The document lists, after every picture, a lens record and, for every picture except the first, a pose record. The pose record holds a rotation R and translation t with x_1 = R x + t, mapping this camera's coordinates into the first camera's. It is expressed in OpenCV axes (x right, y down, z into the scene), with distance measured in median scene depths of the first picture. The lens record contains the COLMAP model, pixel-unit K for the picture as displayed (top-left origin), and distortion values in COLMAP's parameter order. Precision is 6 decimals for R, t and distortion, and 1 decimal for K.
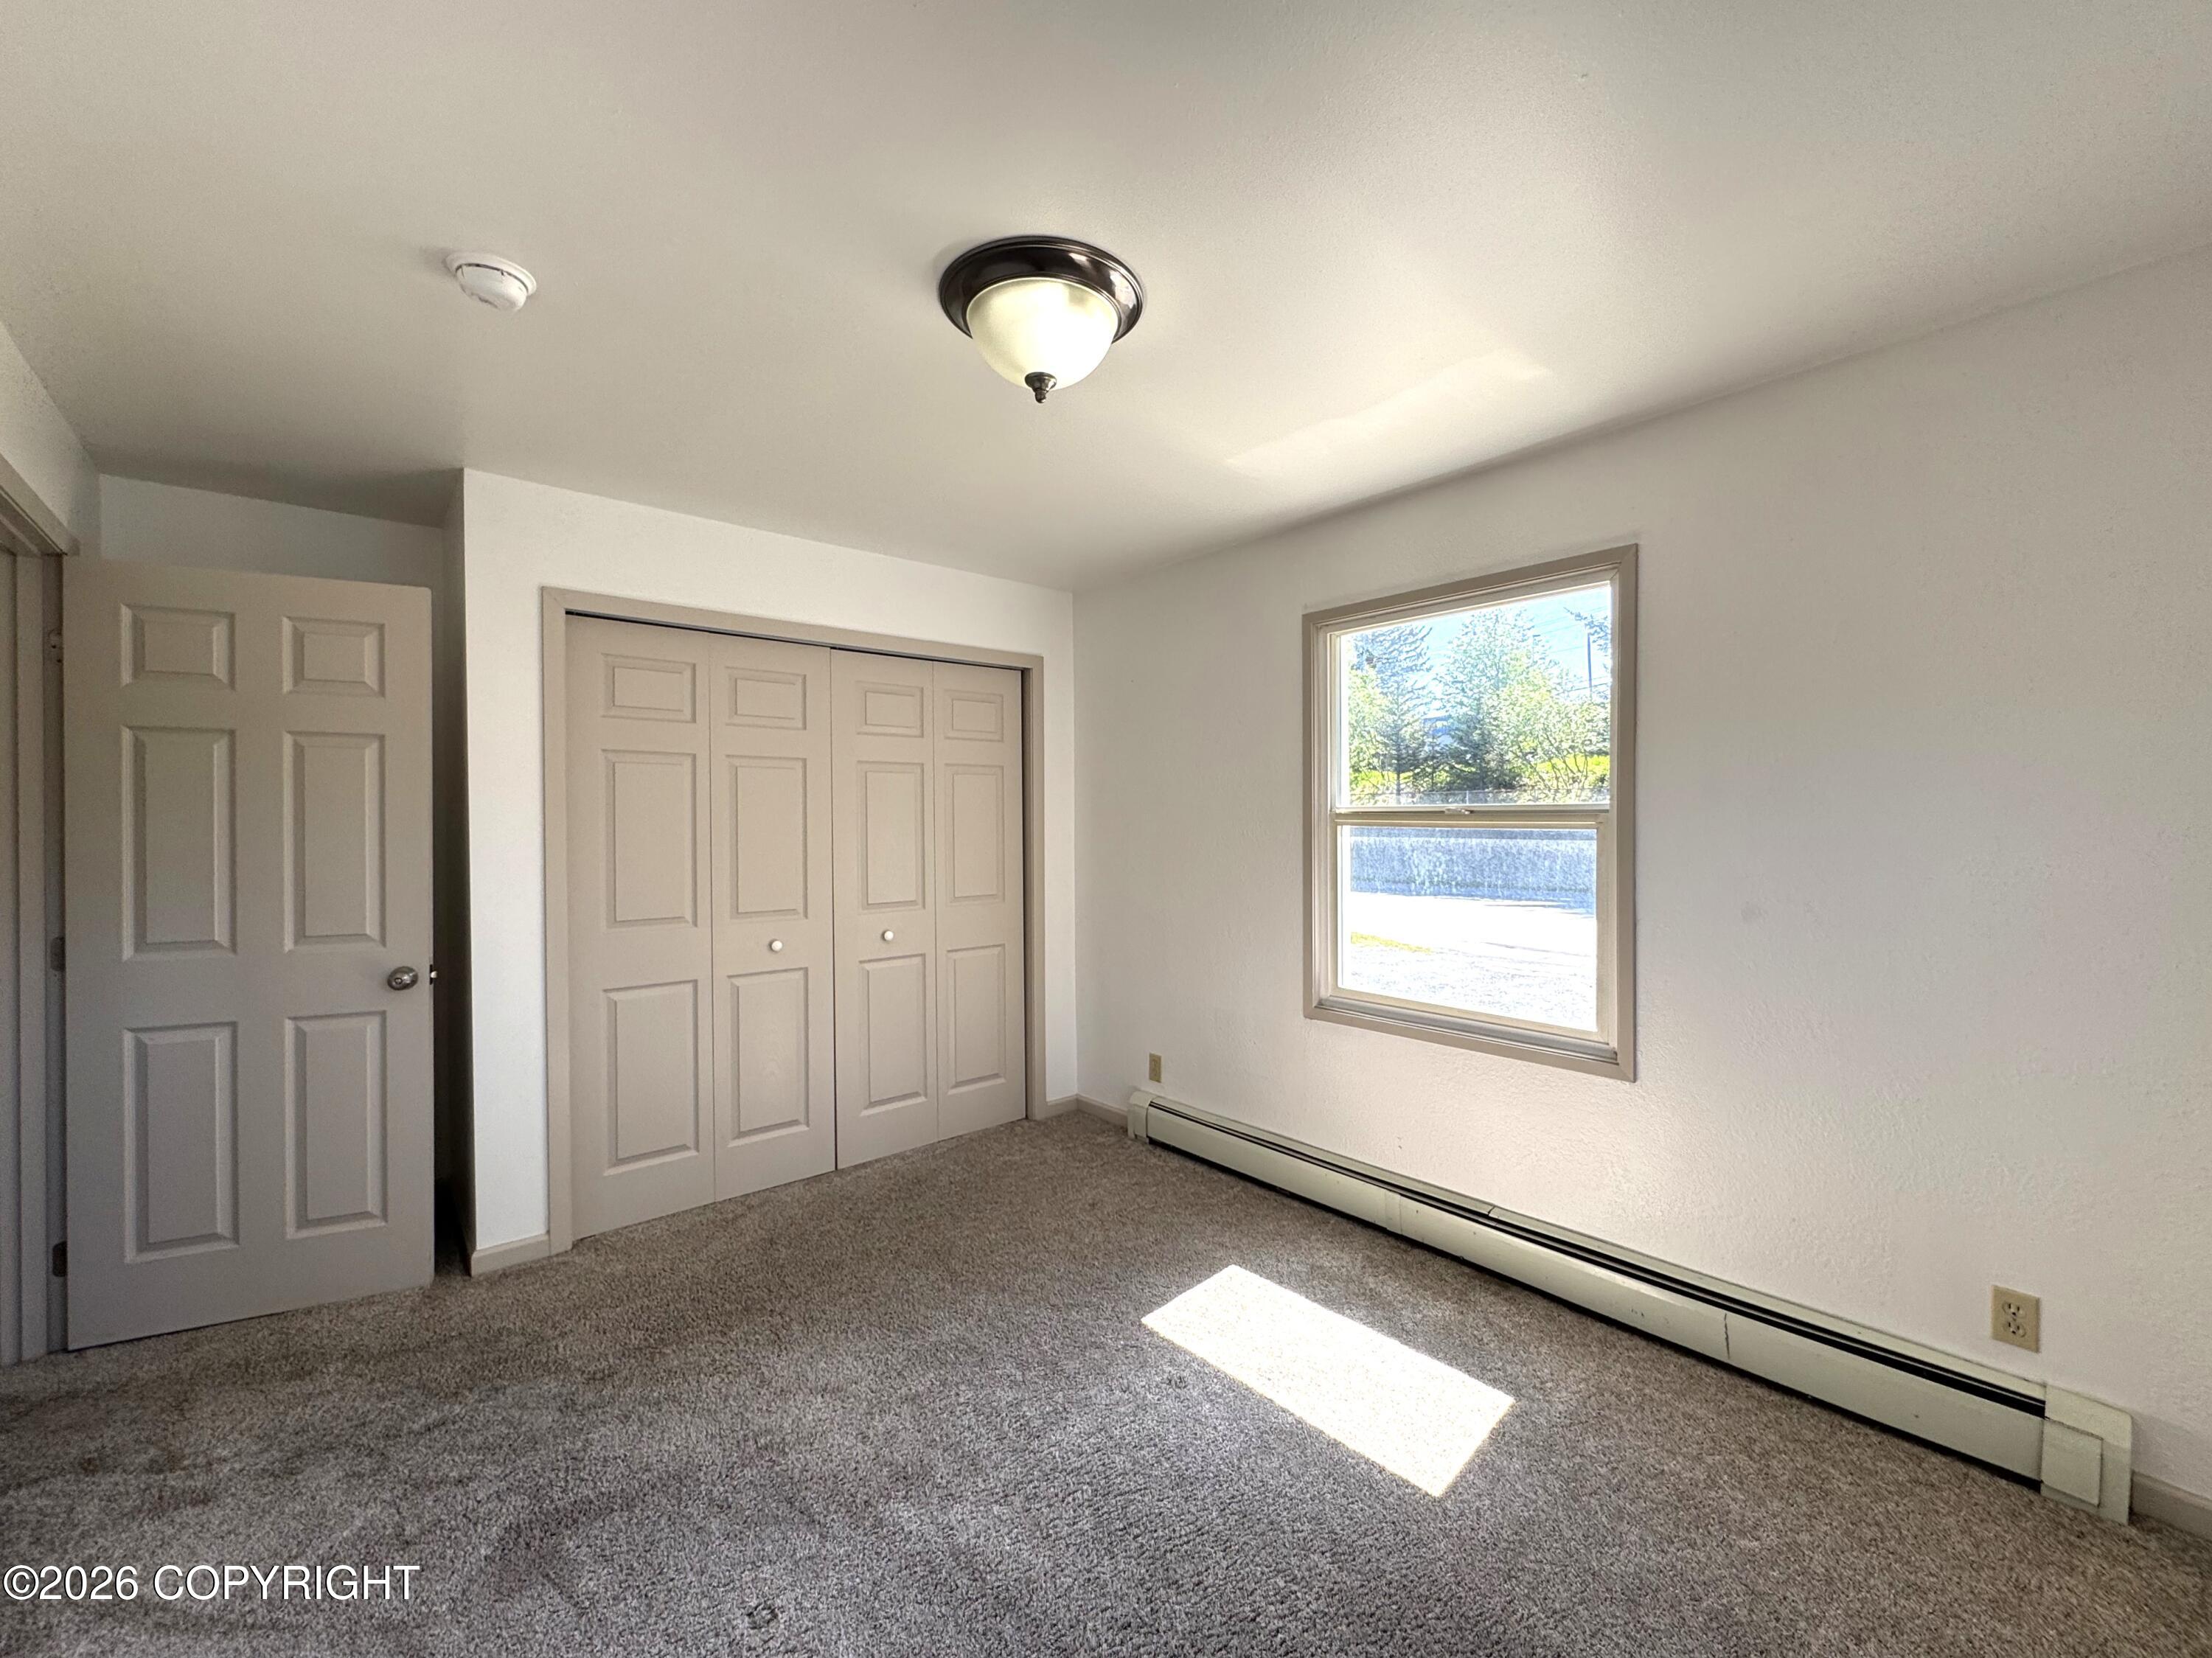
lens RADIAL K [[893.7, 0, 1106.0], [0, 893.7, 829.0], [0, 0, 1]] dist [-0.000950, -0.000567]
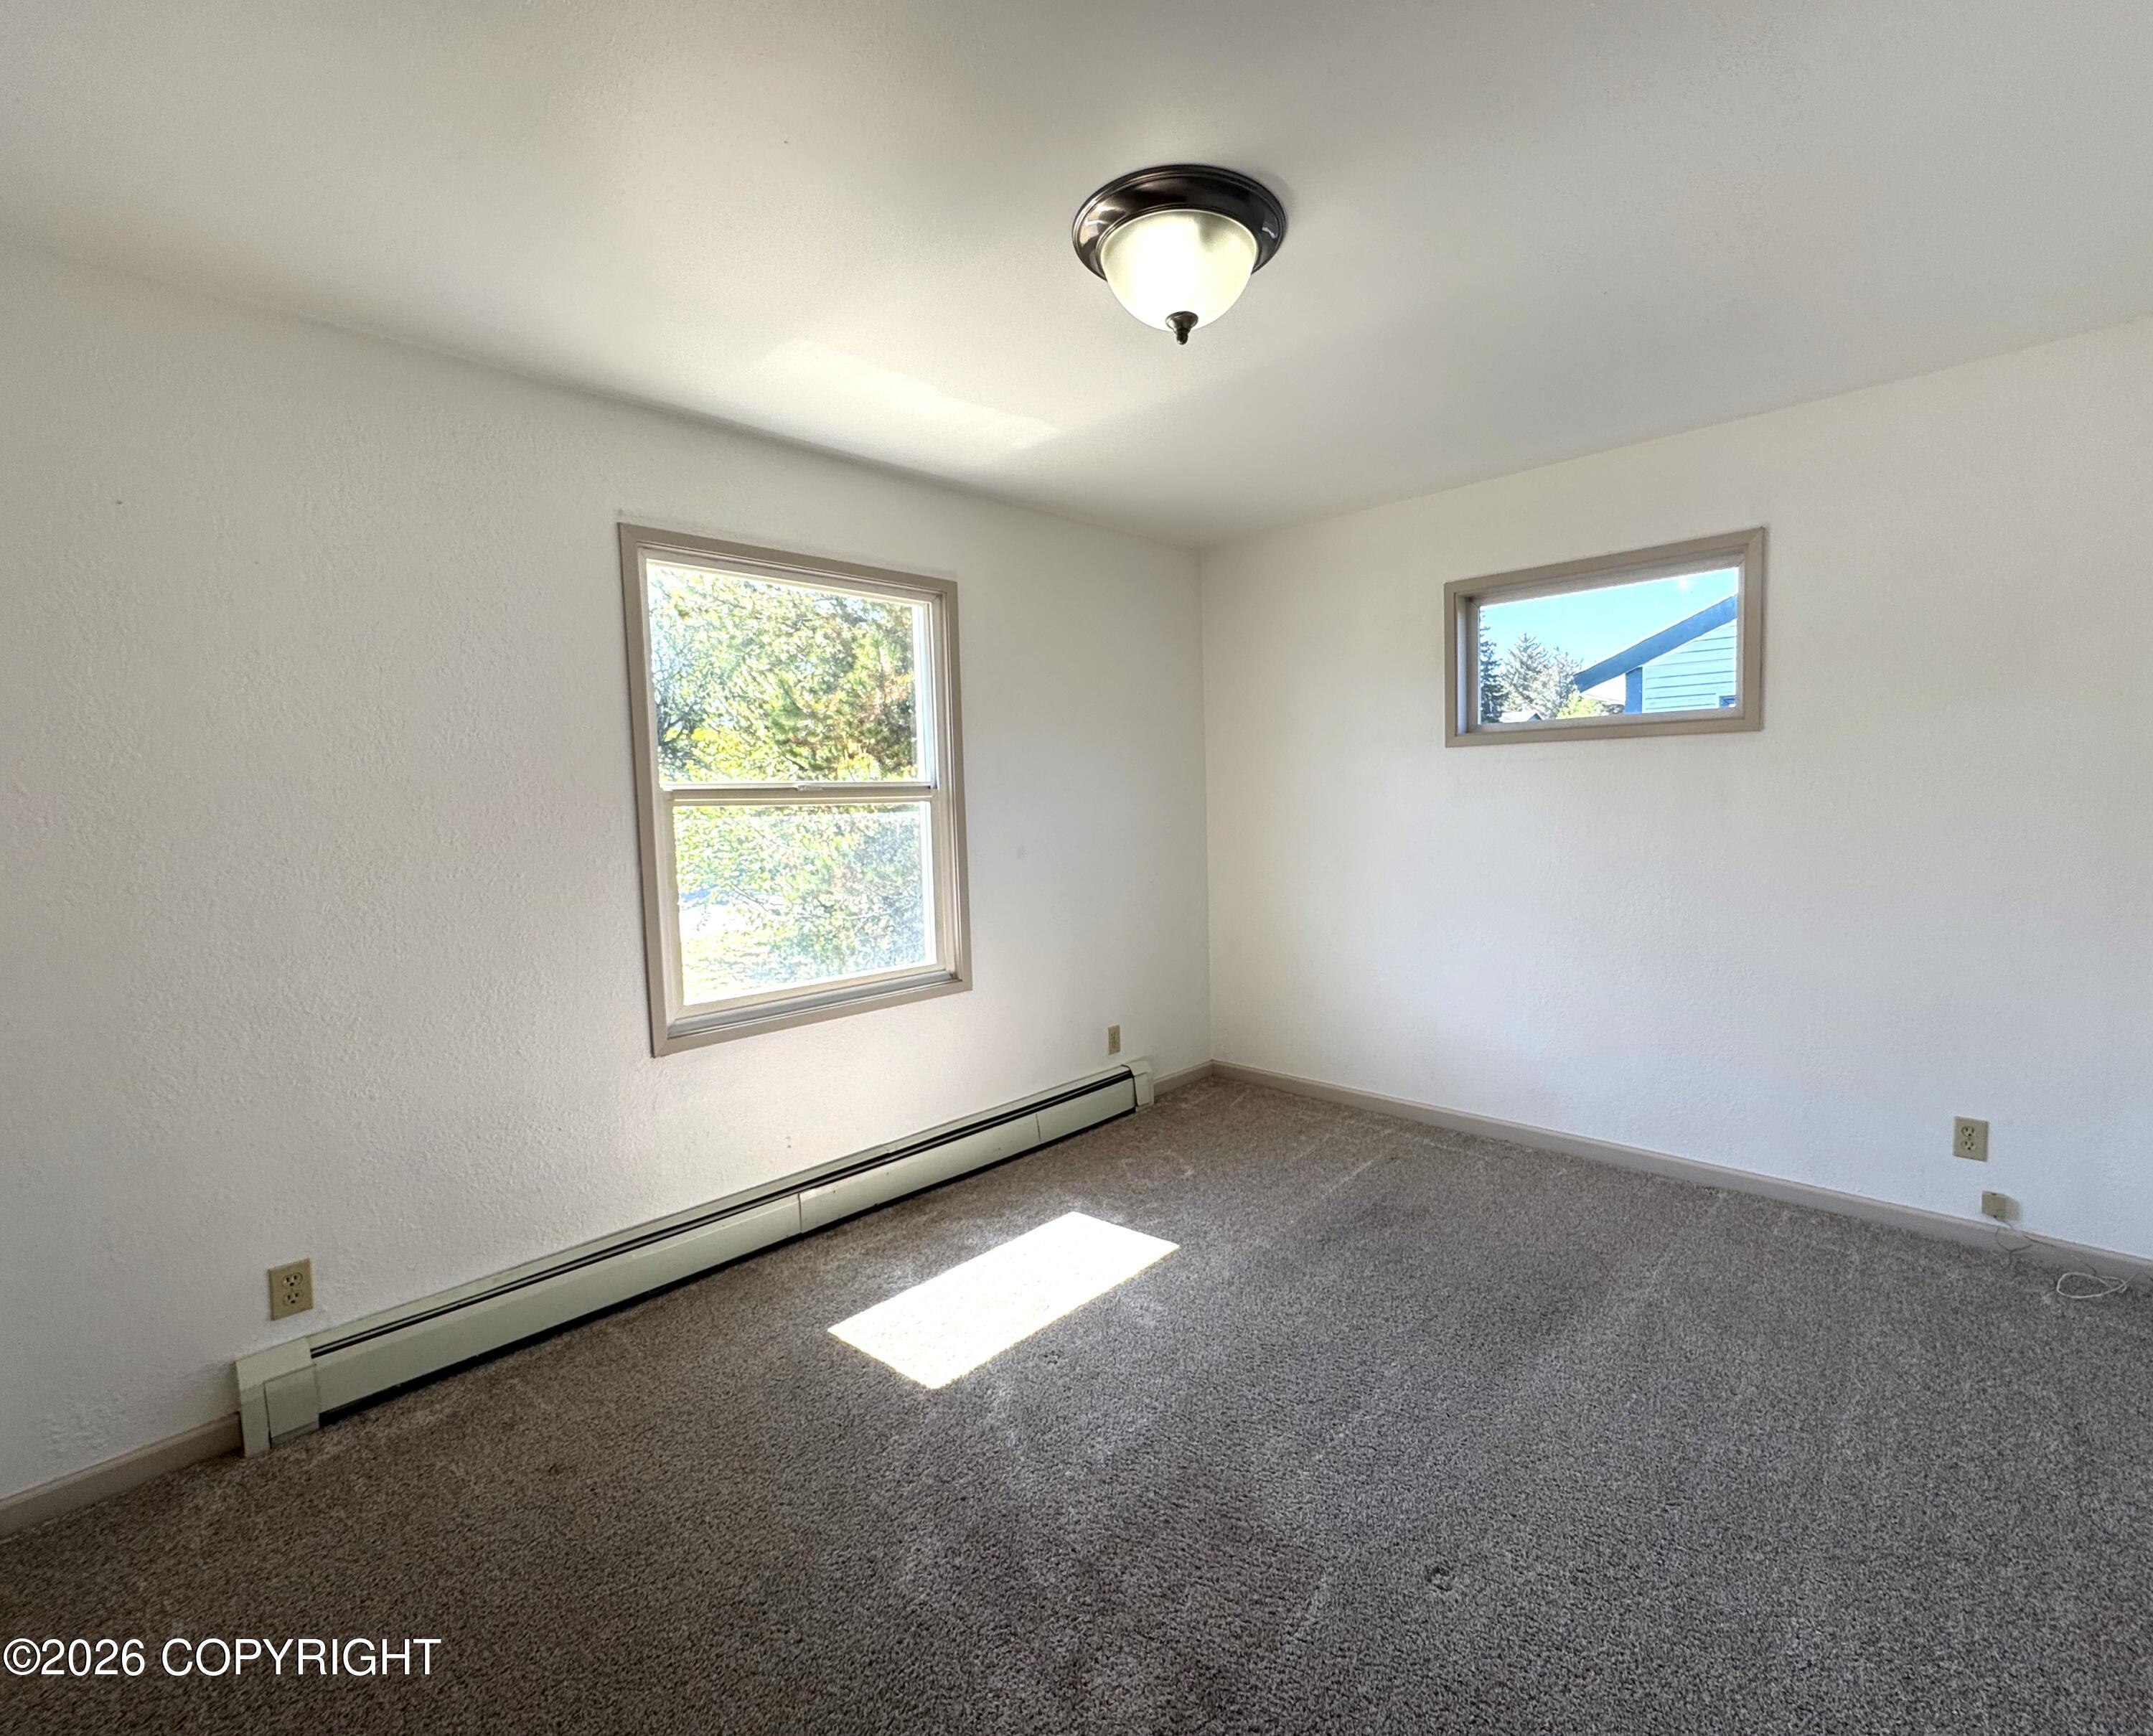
lens RADIAL K [[1039.9, 0, 1076.5], [0, 1039.9, 868.0], [0, 0, 1]] dist [0.001501, 0.000206]
pose [[-0.115258, -0.064096, 0.991265, -0.863118], [0.037319, 0.996932, 0.068802, 0.000372], [-0.992634, 0.044923, -0.112513, 0.906765]]
